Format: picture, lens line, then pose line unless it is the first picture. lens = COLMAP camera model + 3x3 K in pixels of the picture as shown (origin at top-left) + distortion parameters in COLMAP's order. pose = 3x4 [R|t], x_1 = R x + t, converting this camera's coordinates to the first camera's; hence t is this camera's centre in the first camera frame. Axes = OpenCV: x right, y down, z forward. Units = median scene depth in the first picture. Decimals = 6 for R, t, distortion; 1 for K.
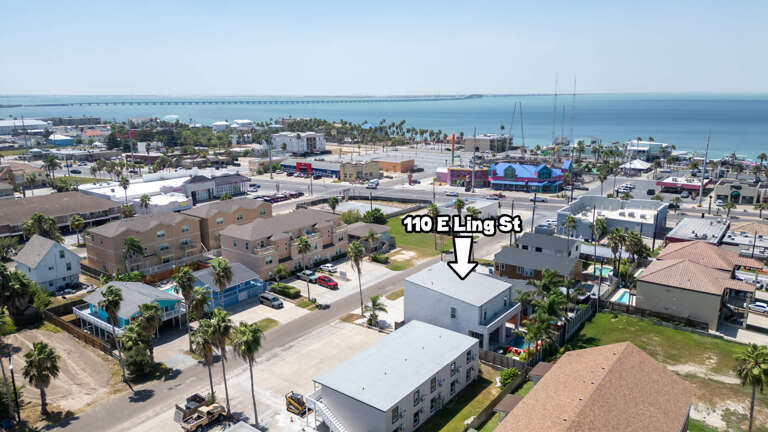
lens RADIAL K [[535.8, 0, 385.8], [0, 535.8, 215.2], [0, 0, 1]] dist [0.081333, -0.079419]
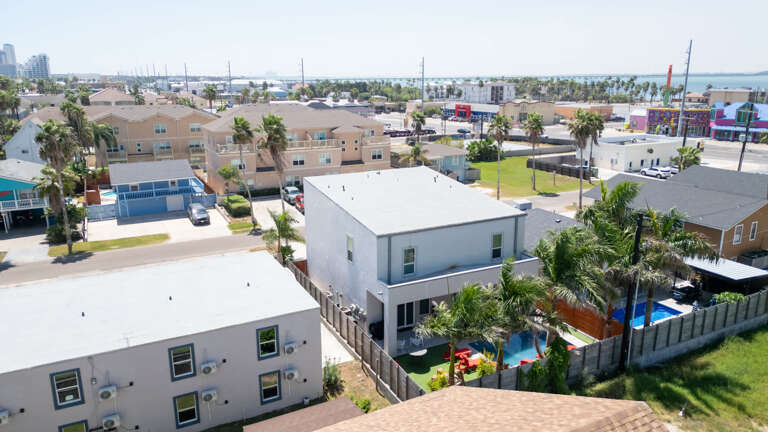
lens RADIAL K [[535.8, 0, 385.8], [0, 535.8, 215.2], [0, 0, 1]] dist [0.081333, -0.079419]
pose [[0.904273, 0.108697, -0.412887, 0.161434], [-0.094807, 0.994027, 0.054050, 0.061422], [0.416296, -0.009731, 0.909177, 0.294196]]
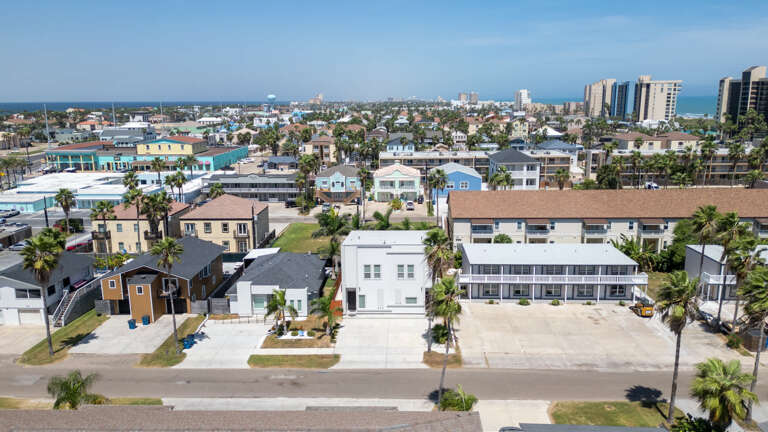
lens RADIAL K [[564.2, 0, 386.6], [0, 564.2, 213.5], [0, 0, 1]] dist [0.088305, -0.101396]
pose [[-0.582919, -0.150396, 0.798490, -0.285877], [0.187849, 0.931153, 0.312518, -0.093367], [-0.790517, 0.332168, -0.514535, 0.743900]]
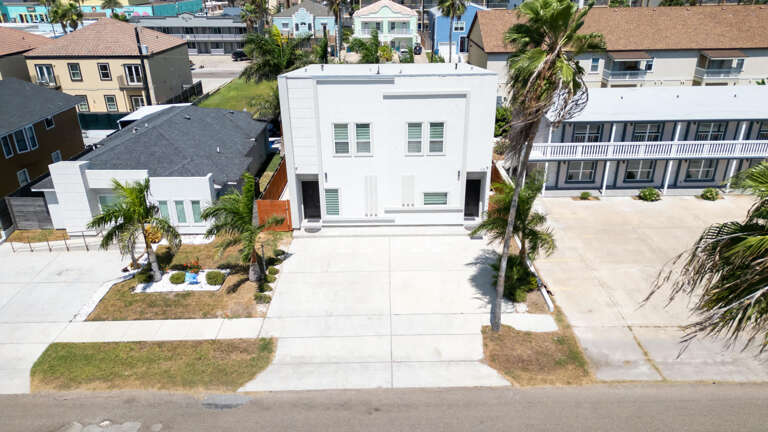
lens RADIAL K [[535.8, 0, 385.8], [0, 535.8, 215.2], [0, 0, 1]] dist [0.081333, -0.079419]
pose [[-0.609380, -0.312194, 0.728829, -0.101177], [0.185779, 0.837408, 0.514036, 0.005209], [-0.770806, 0.448644, -0.452300, 0.637328]]
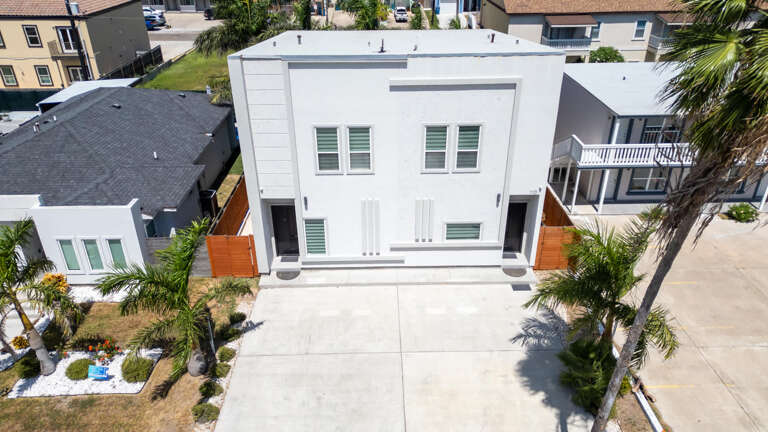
lens RADIAL K [[535.8, 0, 385.8], [0, 535.8, 215.2], [0, 0, 1]] dist [0.081333, -0.079419]
pose [[-0.622504, -0.362265, 0.693724, -0.051064], [0.177771, 0.797791, 0.576131, 0.017672], [-0.762159, 0.481968, -0.432228, 0.605708]]
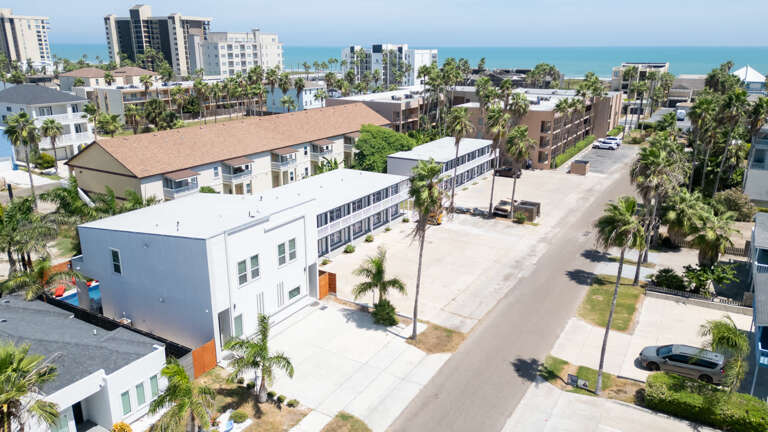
lens RADIAL K [[556.7, 0, 386.2], [0, 556.7, 214.9], [0, 0, 1]] dist [0.083043, -0.084204]
pose [[-0.992786, 0.033977, -0.114986, 0.013421], [-0.026740, 0.872114, 0.488571, -0.063730], [0.116881, 0.488121, -0.864914, 0.753956]]
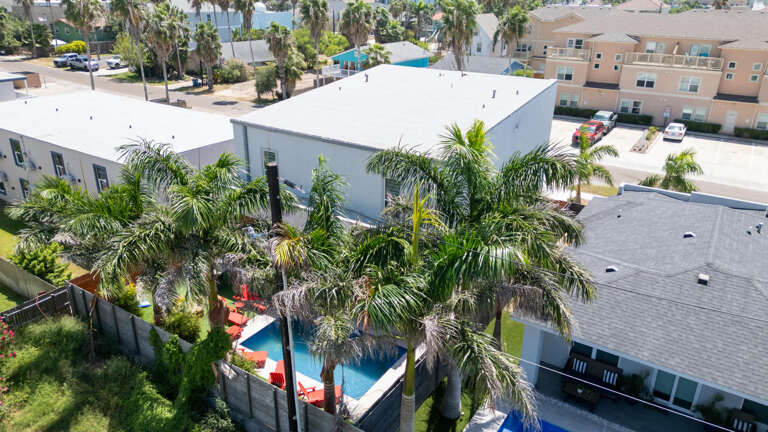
lens RADIAL K [[535.8, 0, 385.8], [0, 535.8, 215.2], [0, 0, 1]] dist [0.081333, -0.079419]
pose [[0.080528, 0.387952, -0.918155, 0.236639], [-0.237932, 0.901999, 0.360258, 0.037808], [0.967938, 0.189447, 0.164943, 0.488894]]
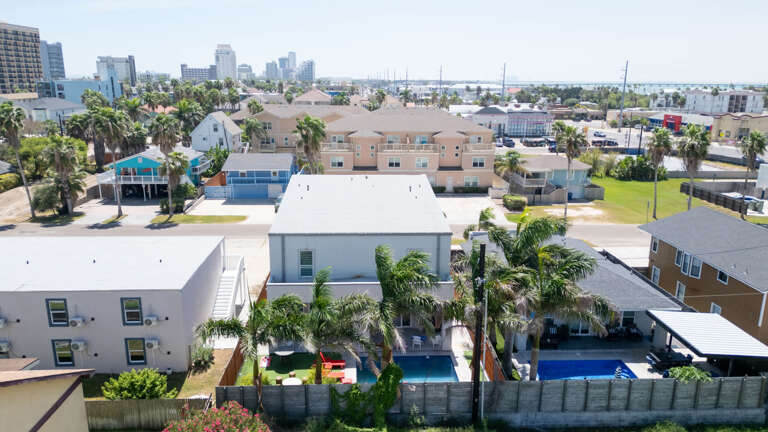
lens RADIAL K [[535.8, 0, 385.8], [0, 535.8, 215.2], [0, 0, 1]] dist [0.081333, -0.079419]
pose [[0.649244, 0.199002, -0.734084, 0.253294], [-0.182314, 0.977745, 0.103812, 0.044200], [0.738406, 0.066435, 0.671076, 0.364517]]
